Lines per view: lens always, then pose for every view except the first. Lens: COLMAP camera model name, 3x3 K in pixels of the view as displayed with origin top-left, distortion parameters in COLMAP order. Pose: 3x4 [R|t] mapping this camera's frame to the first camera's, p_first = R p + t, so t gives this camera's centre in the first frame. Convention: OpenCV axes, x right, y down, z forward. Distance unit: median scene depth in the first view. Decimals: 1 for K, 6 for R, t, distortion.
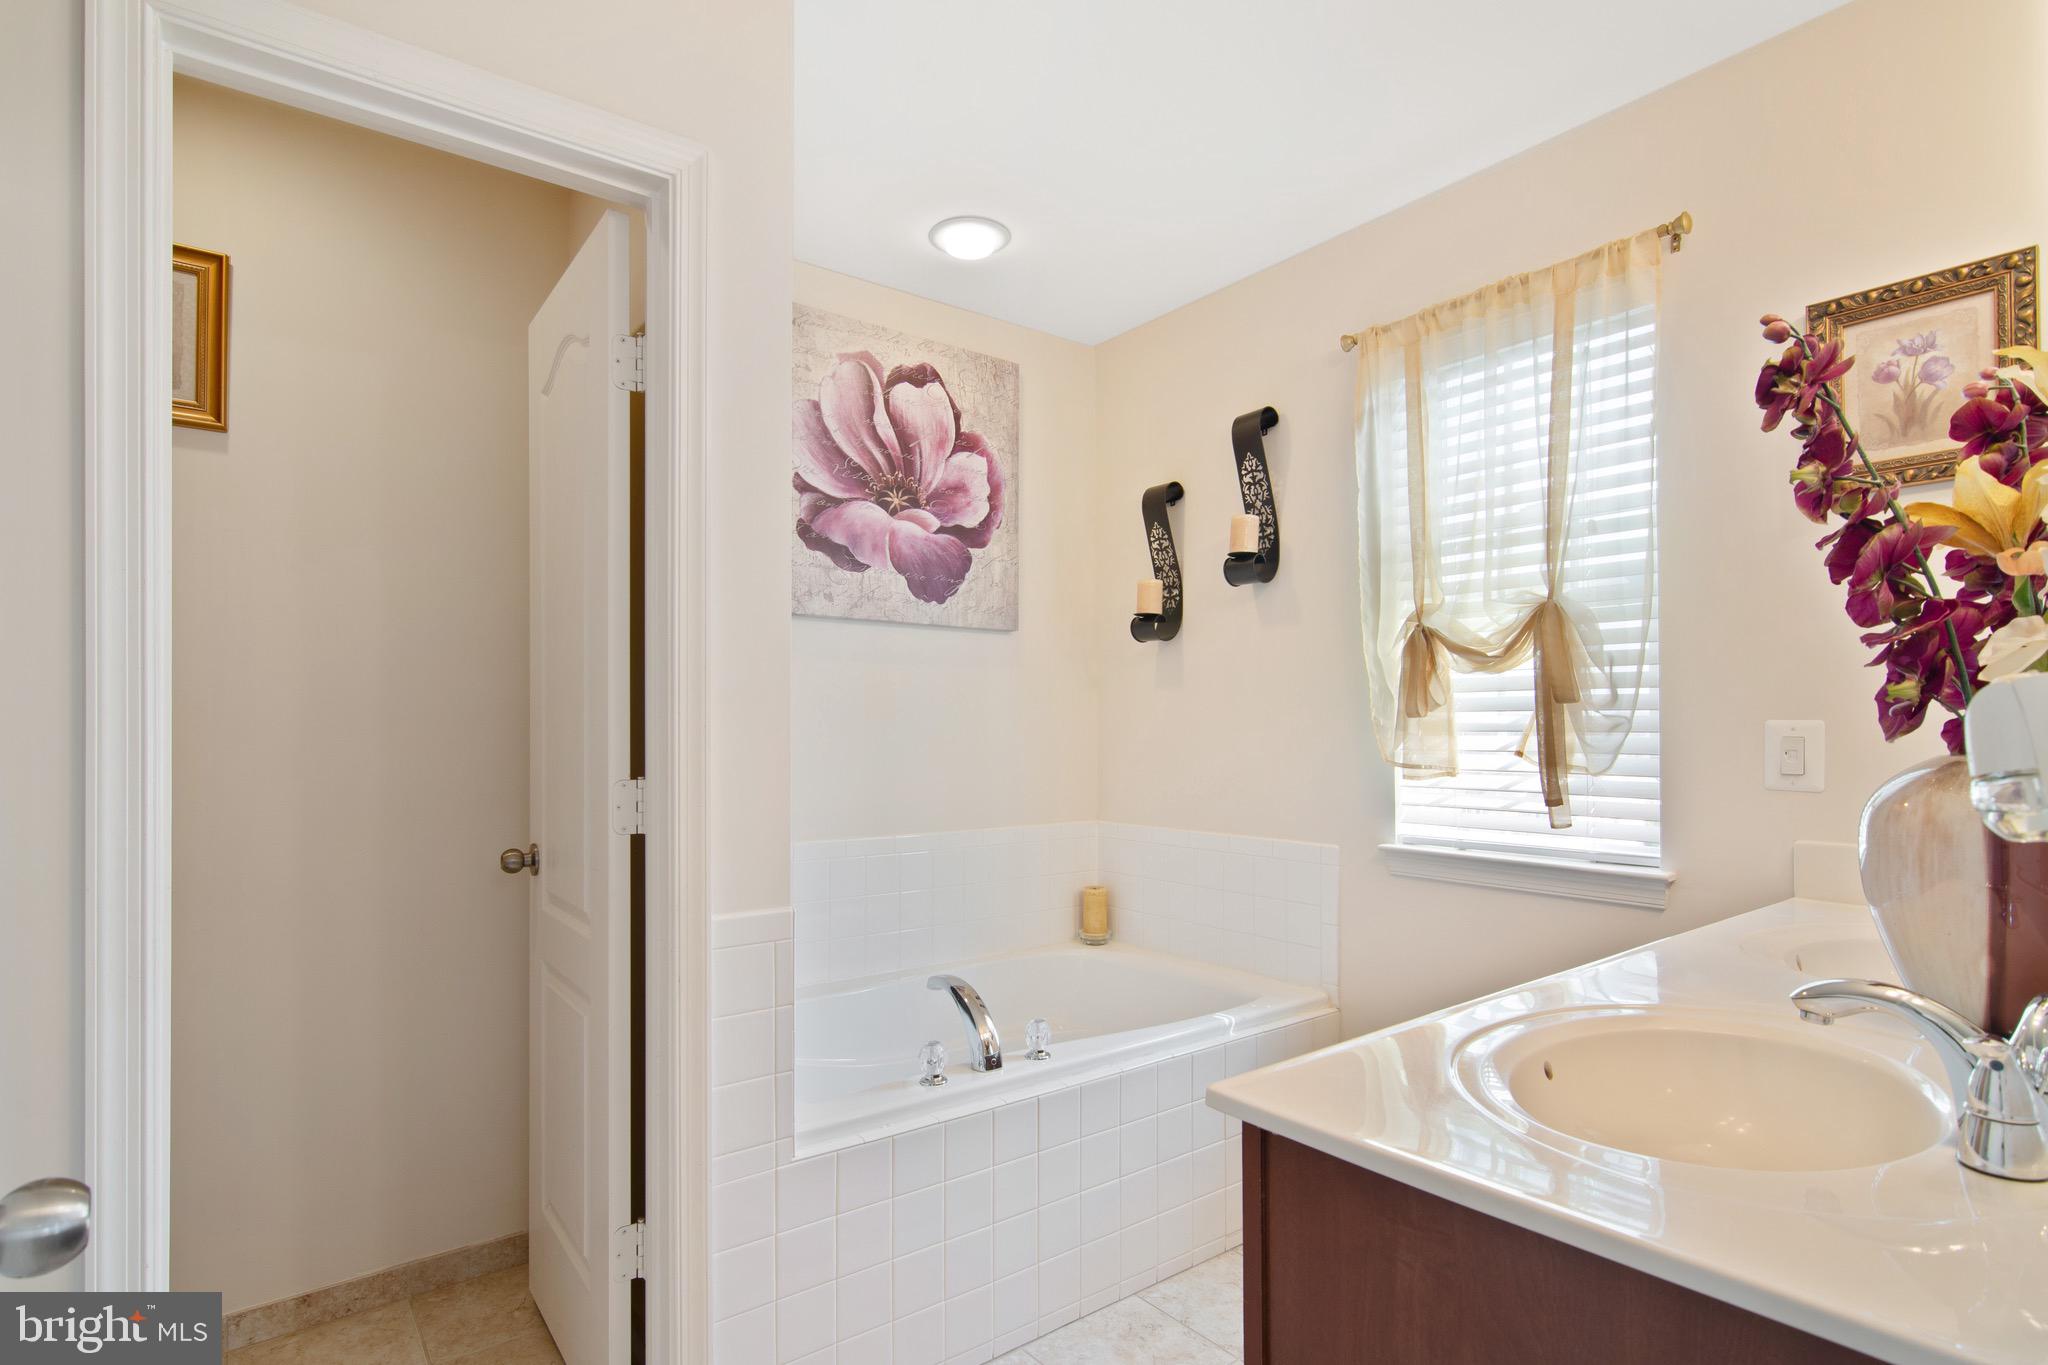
lens RADIAL K [[1011.1, 0, 1011.7], [0, 1011.1, 724.6], [0, 0, 1]] dist [-0.000105, 0.000150]
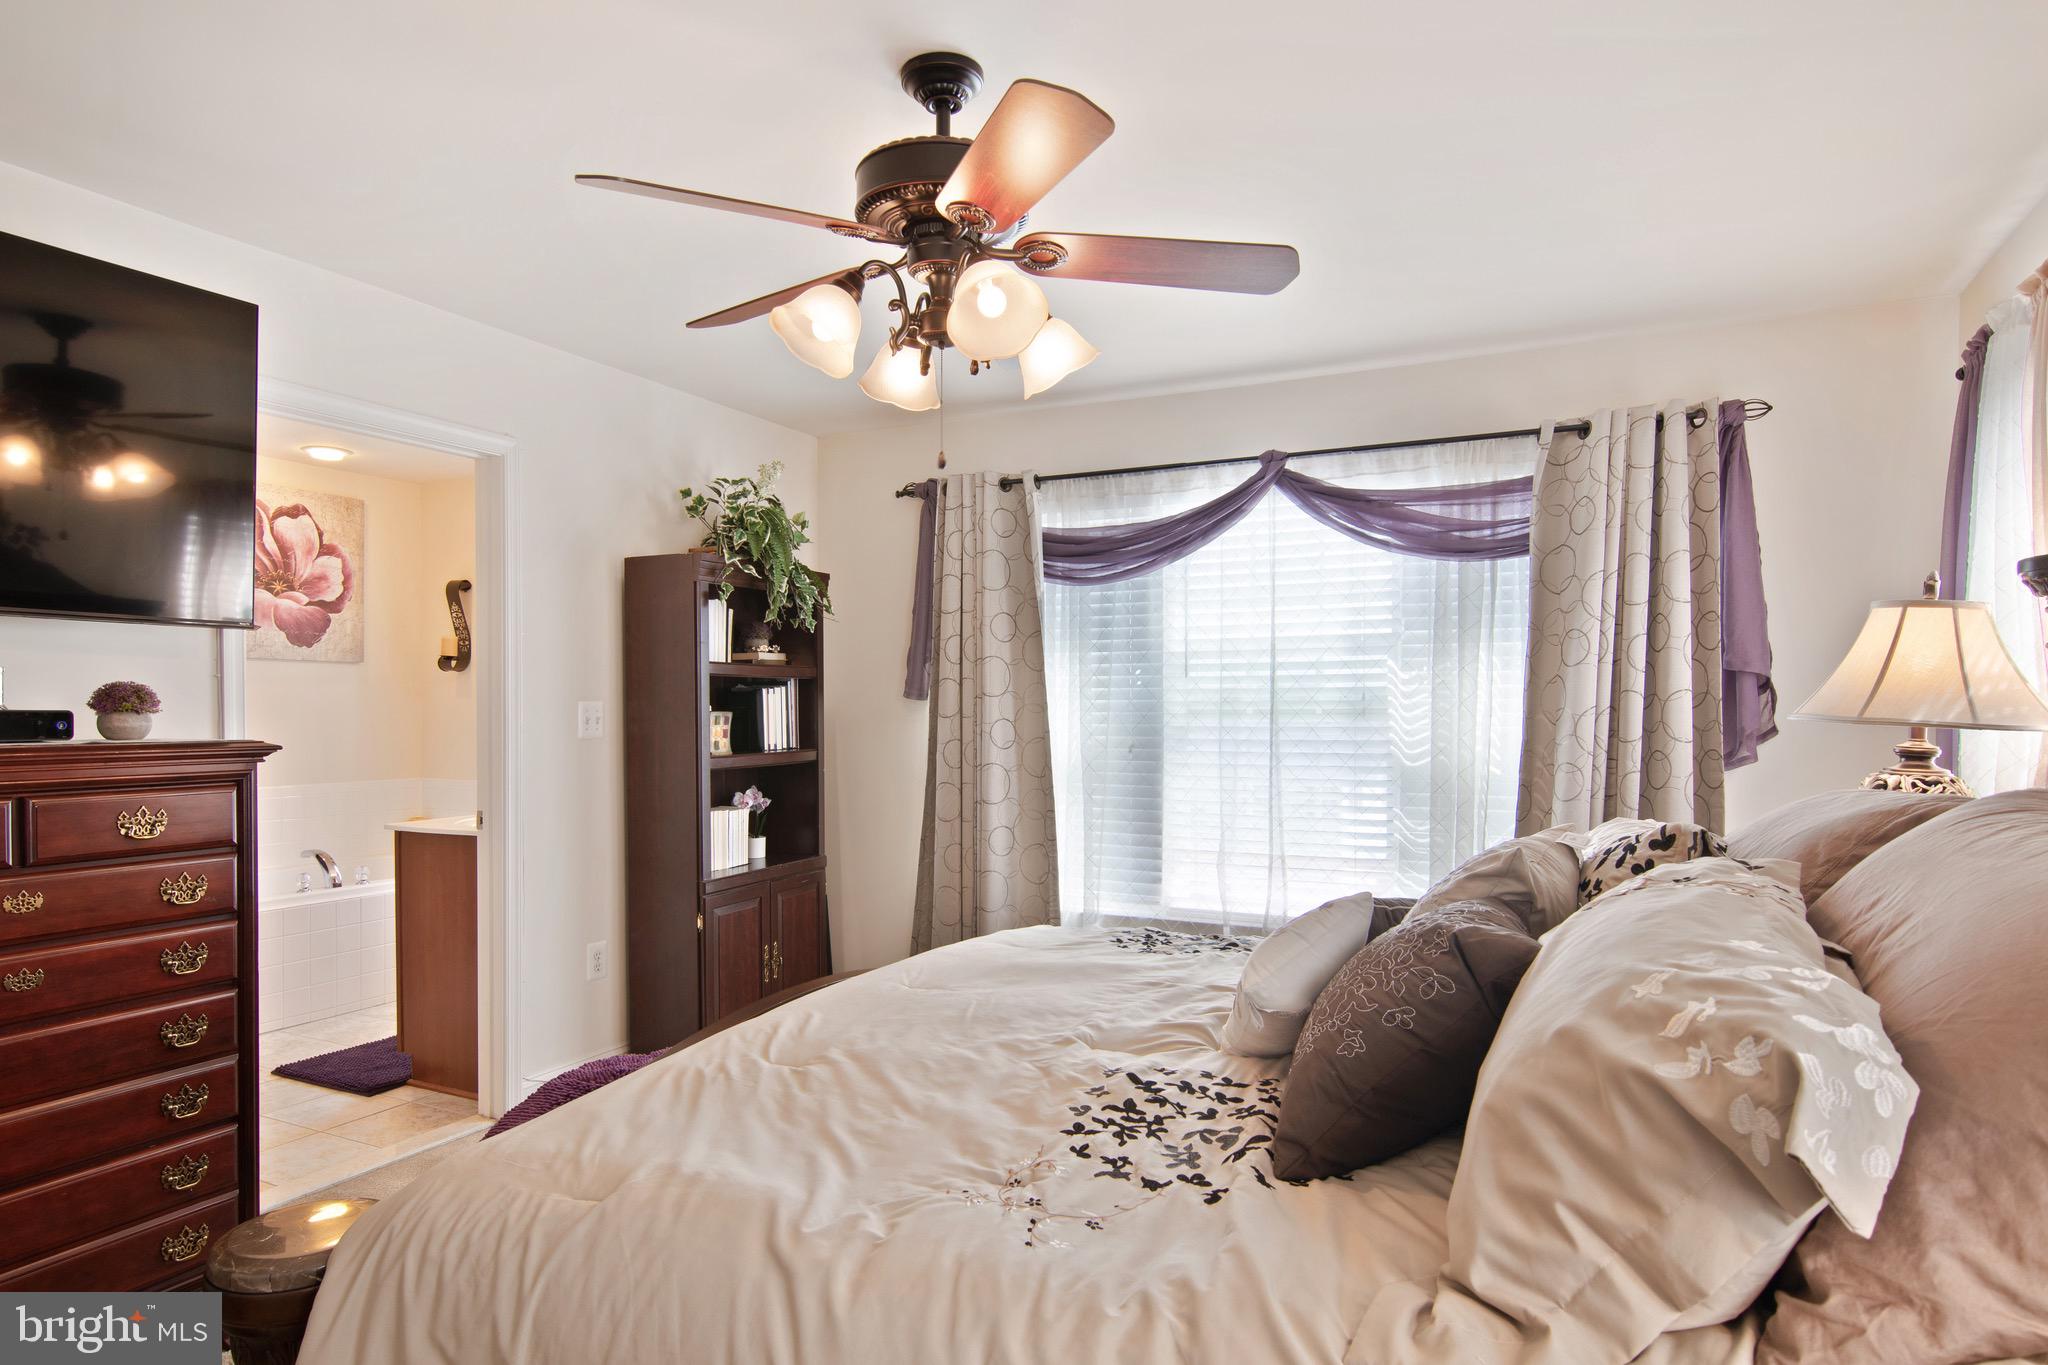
lens RADIAL K [[1104.0, 0, 966.8], [0, 1104.0, 713.8], [0, 0, 1]] dist [-0.004114, 0.000010]
pose [[0.894005, 0.001261, 0.448056, 0.088015], [-0.005790, 0.999945, 0.008739, -0.033488], [-0.448021, -0.010406, 0.893963, -1.151105]]
